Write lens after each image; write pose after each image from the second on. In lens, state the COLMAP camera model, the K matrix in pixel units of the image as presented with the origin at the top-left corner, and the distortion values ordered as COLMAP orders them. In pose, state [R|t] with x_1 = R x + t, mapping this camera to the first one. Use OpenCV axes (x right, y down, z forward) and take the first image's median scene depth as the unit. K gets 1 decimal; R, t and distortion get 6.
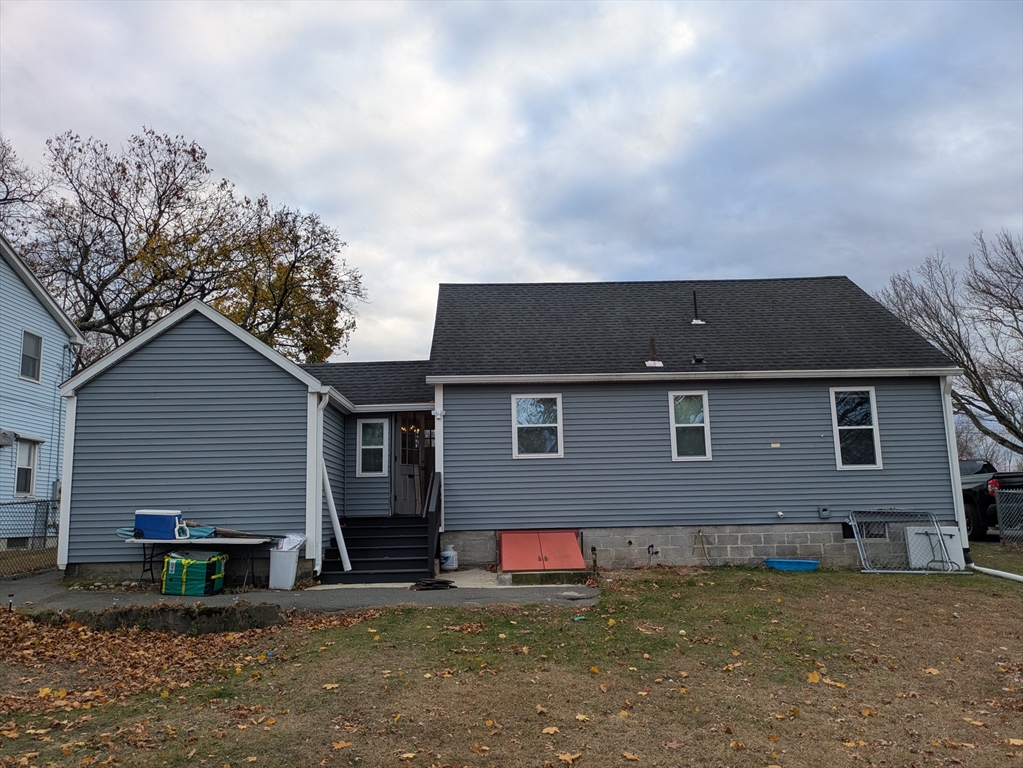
lens RADIAL K [[752.2, 0, 517.3], [0, 752.2, 388.1], [0, 0, 1]] dist [0.046932, -0.010905]
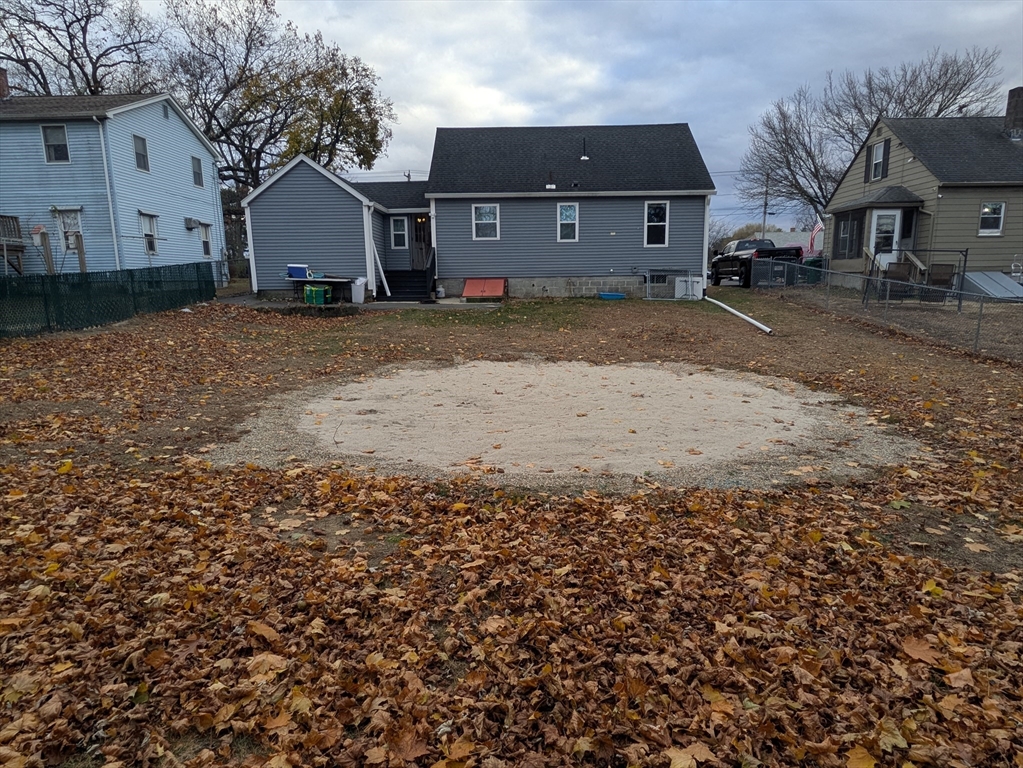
lens RADIAL K [[604.3, 0, 507.6], [0, 604.3, 389.8], [0, 0, 1]] dist [-0.005269, -0.002570]
pose [[0.998912, 0.018202, -0.042944, 0.154038], [-0.002345, 0.939149, 0.343502, -0.074009], [0.046583, -0.343027, 0.938170, -0.544842]]
